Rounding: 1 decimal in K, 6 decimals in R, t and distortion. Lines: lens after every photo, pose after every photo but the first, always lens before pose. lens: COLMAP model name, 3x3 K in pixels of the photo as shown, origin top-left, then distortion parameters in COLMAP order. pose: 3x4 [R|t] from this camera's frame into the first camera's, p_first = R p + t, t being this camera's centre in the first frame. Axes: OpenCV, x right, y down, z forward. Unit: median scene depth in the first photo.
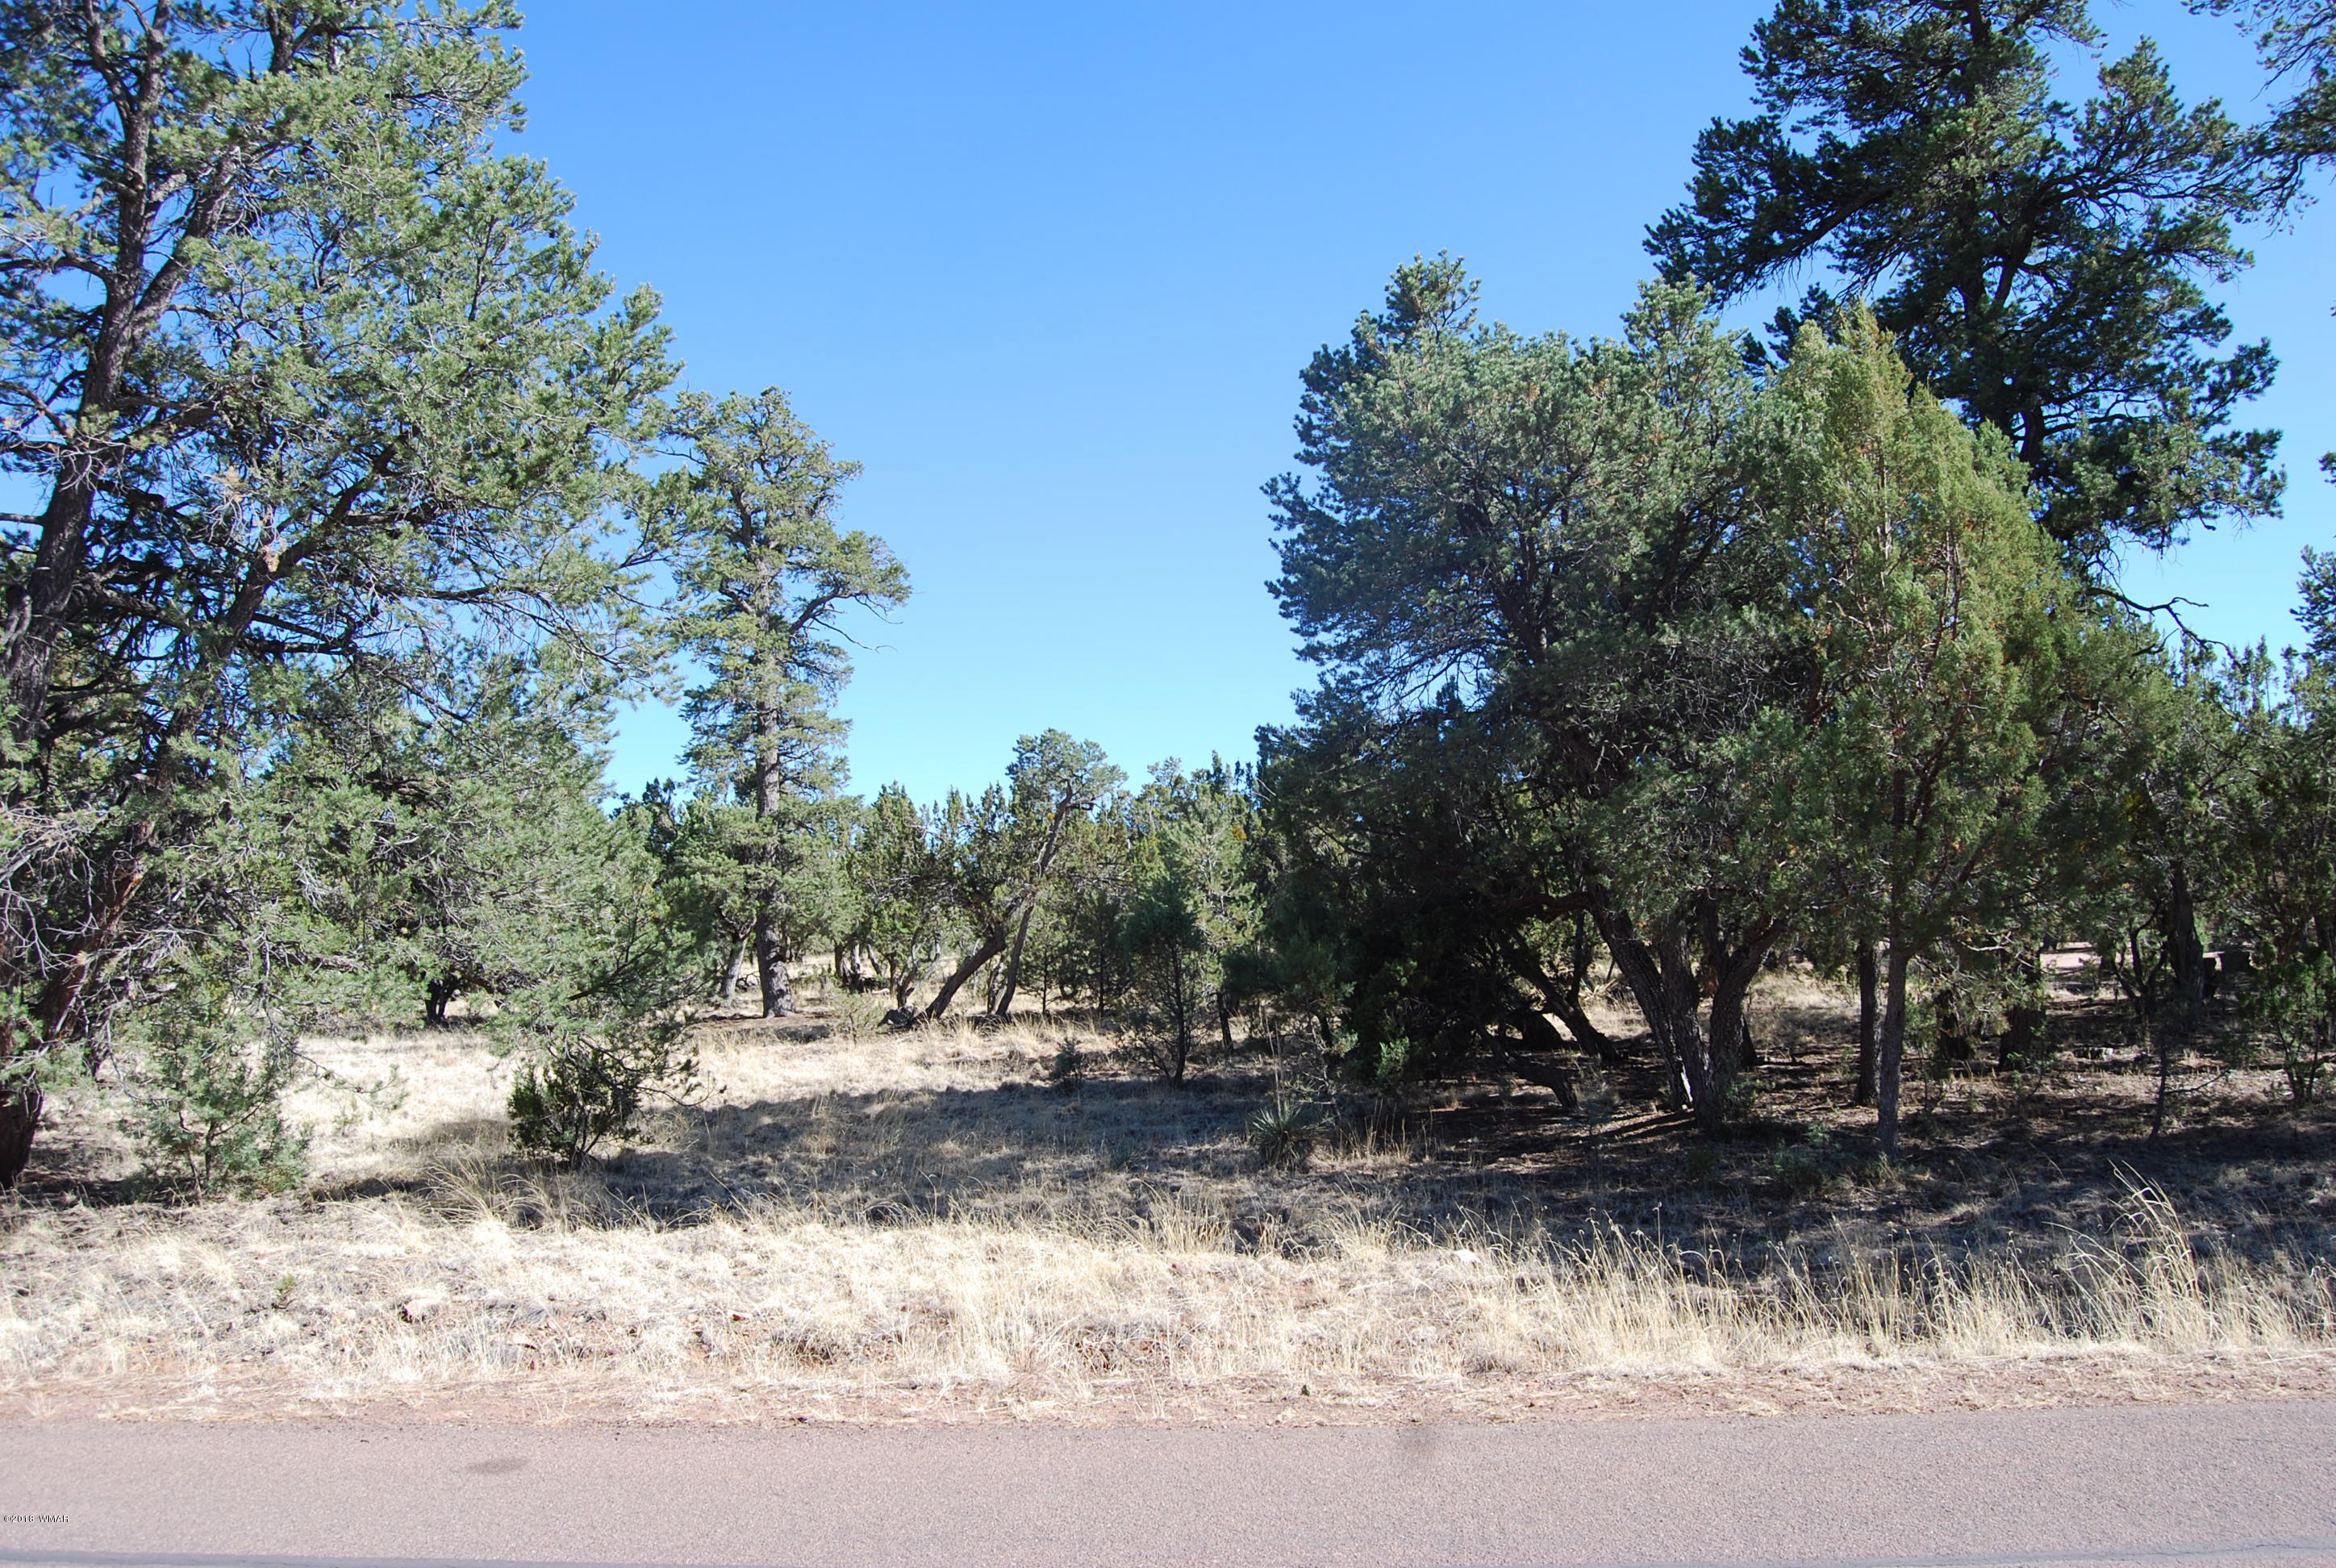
lens RADIAL K [[2147.1, 0, 1168.0], [0, 2147.1, 784.0], [0, 0, 1]] dist [-0.010302, -0.005666]
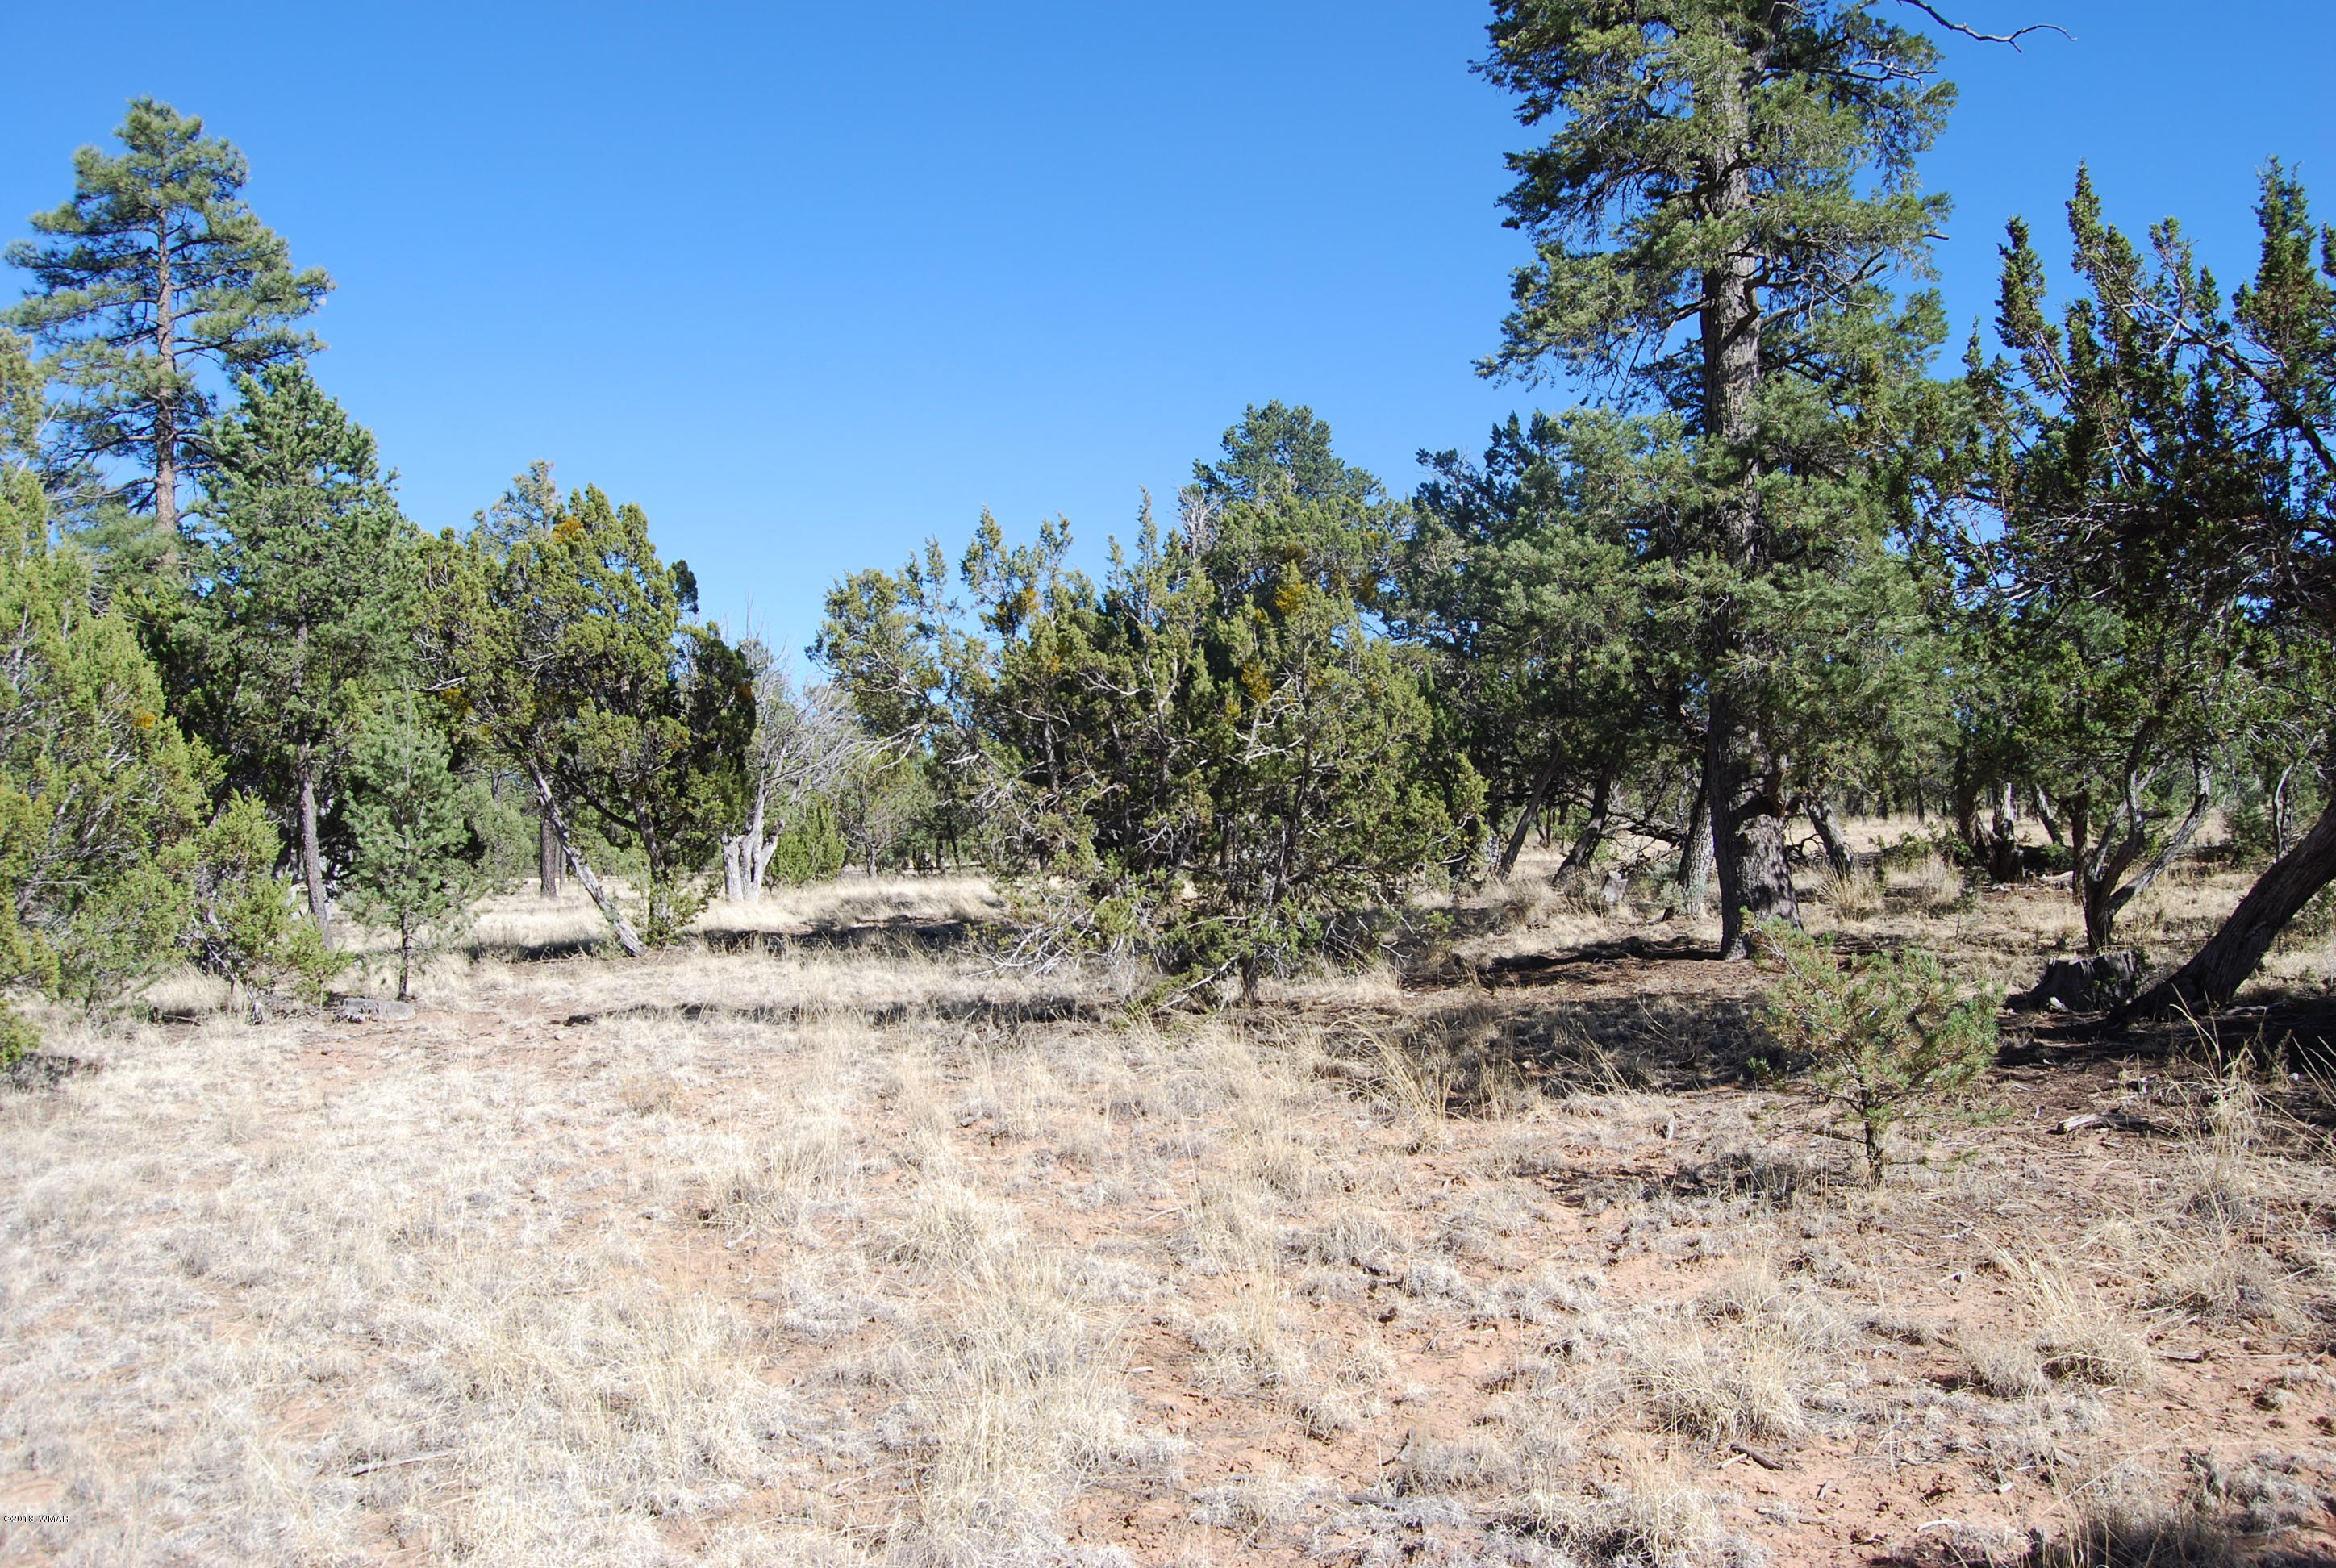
lens RADIAL K [[2147.1, 0, 1168.0], [0, 2147.1, 784.0], [0, 0, 1]] dist [-0.010302, -0.005666]
pose [[0.858643, -0.007839, -0.512515, -0.073115], [0.042041, 0.997591, 0.055176, 0.050838], [0.510847, -0.068923, 0.856904, 0.607761]]
